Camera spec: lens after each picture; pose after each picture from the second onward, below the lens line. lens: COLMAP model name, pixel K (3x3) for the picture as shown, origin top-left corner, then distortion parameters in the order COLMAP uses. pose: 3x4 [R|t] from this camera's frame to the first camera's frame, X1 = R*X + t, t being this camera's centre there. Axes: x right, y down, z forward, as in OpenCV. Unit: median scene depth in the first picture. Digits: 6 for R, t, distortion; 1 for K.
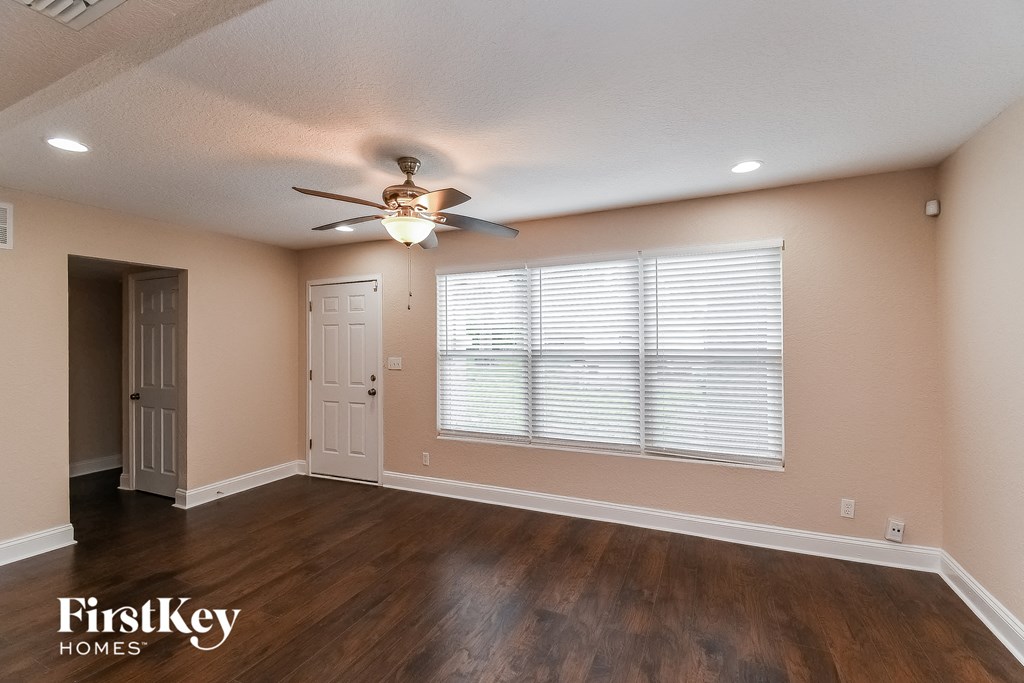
lens RADIAL K [[445.8, 0, 517.6], [0, 445.8, 341.4], [0, 0, 1]] dist [0.044701, -0.027343]
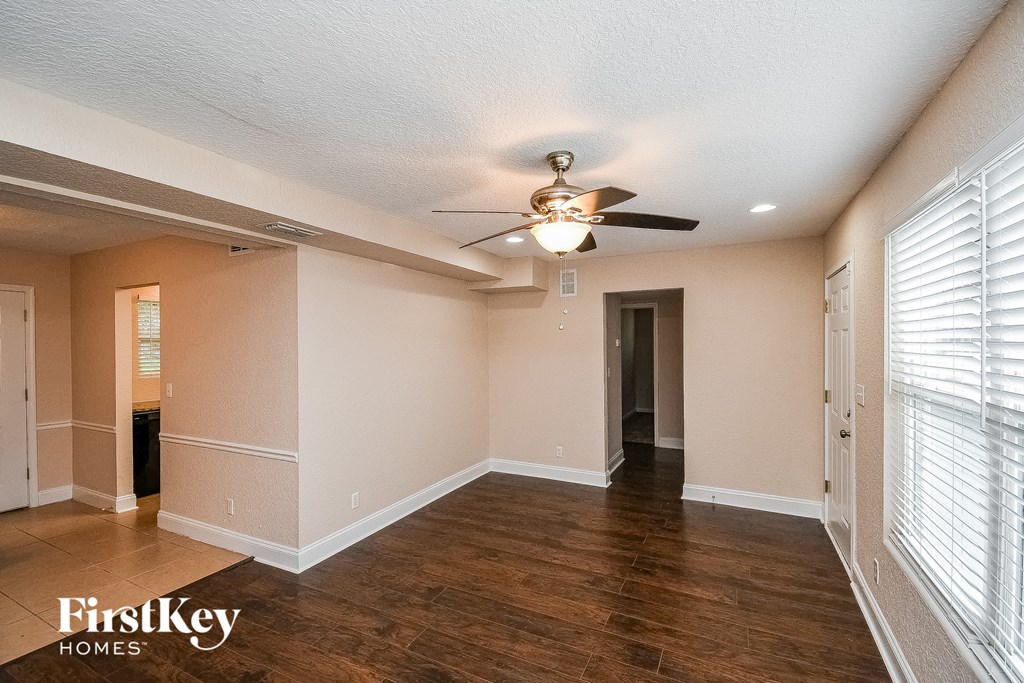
lens RADIAL K [[447.6, 0, 512.0], [0, 447.6, 341.5], [0, 0, 1]] dist [-0.000461, -0.000017]
pose [[-0.051078, 0.004784, -0.998683, 0.515146], [0.010019, 0.999941, 0.004278, -0.043077], [0.998644, -0.009787, -0.051123, 0.792095]]
